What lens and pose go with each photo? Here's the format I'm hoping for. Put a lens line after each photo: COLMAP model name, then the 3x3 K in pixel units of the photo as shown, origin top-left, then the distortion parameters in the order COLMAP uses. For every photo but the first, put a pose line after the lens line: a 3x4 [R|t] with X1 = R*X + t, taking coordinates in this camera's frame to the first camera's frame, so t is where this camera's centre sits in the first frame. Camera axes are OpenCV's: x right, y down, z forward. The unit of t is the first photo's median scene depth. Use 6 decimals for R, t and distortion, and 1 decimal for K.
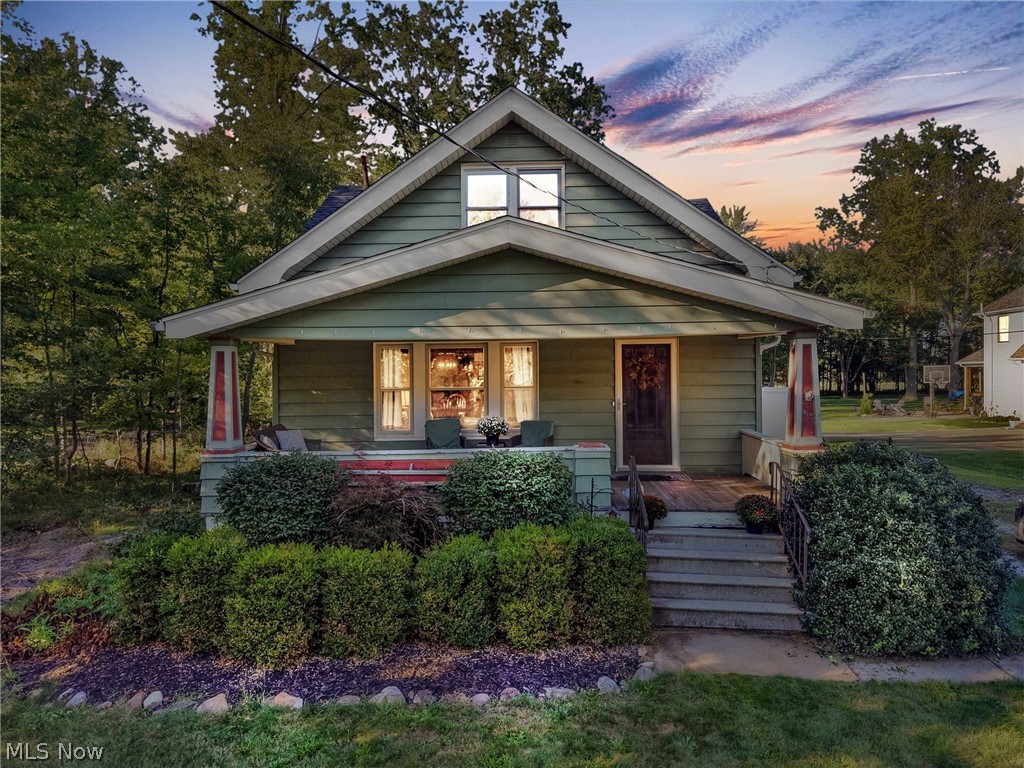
lens RADIAL K [[687.4, 0, 512.0], [0, 687.4, 384.0], [0, 0, 1]] dist [0.000591, 0.000805]
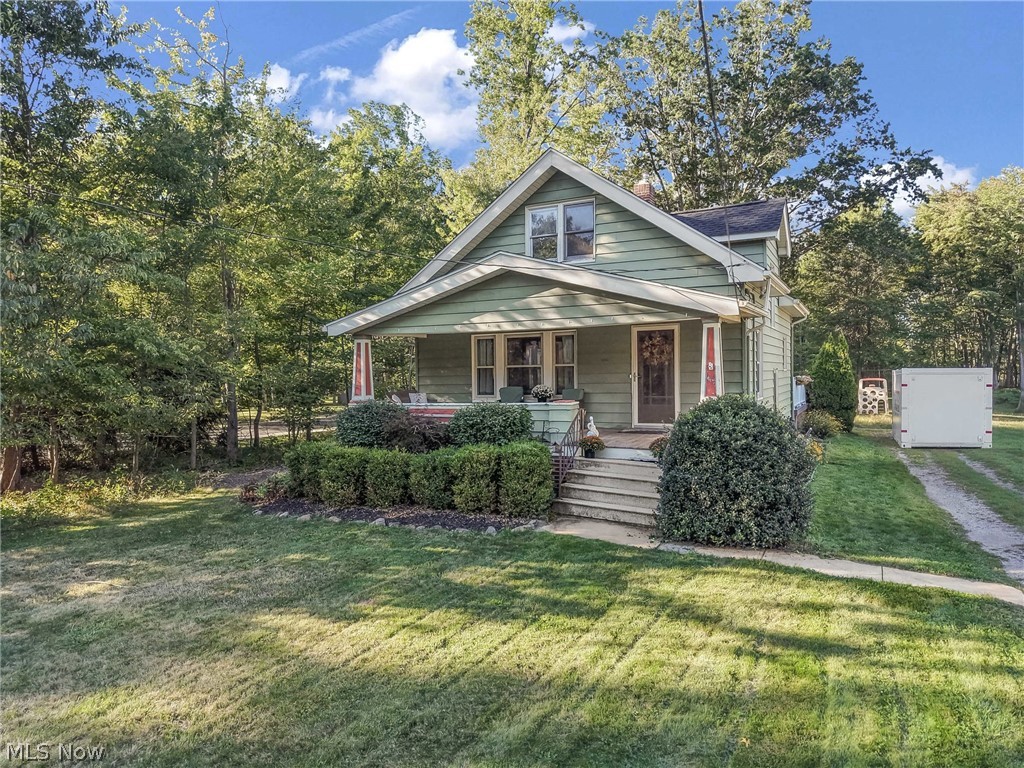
lens RADIAL K [[682.4, 0, 512.0], [0, 682.4, 384.0], [0, 0, 1]] dist [0.061909, -0.068353]
pose [[0.904638, 0.003255, -0.426168, 0.642578], [0.001813, 0.999932, 0.011485, 0.036032], [0.426176, -0.011163, 0.904571, -0.365969]]
